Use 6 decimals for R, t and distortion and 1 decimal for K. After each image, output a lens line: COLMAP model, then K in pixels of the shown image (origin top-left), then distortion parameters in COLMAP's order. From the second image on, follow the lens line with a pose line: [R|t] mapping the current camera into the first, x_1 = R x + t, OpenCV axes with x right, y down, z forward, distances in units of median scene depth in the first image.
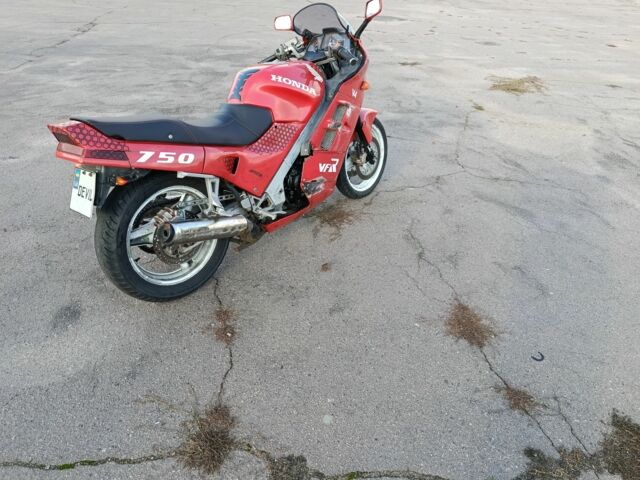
lens RADIAL K [[451.5, 0, 318.9], [0, 451.5, 220.8], [0, 0, 1]] dist [0.046144, -0.058967]
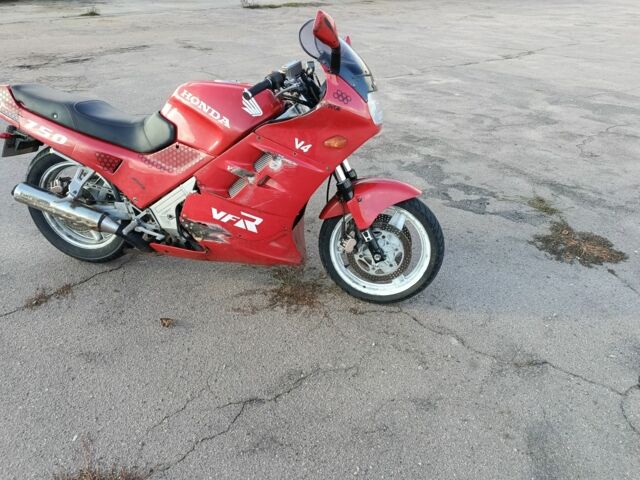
lens RADIAL K [[451.5, 0, 318.9], [0, 451.5, 220.8], [0, 0, 1]] dist [0.046144, -0.058967]
pose [[0.479292, 0.395980, -0.783249, 0.770611], [-0.436604, 0.881746, 0.178607, -0.350761], [0.761352, 0.256365, 0.595500, 0.704487]]
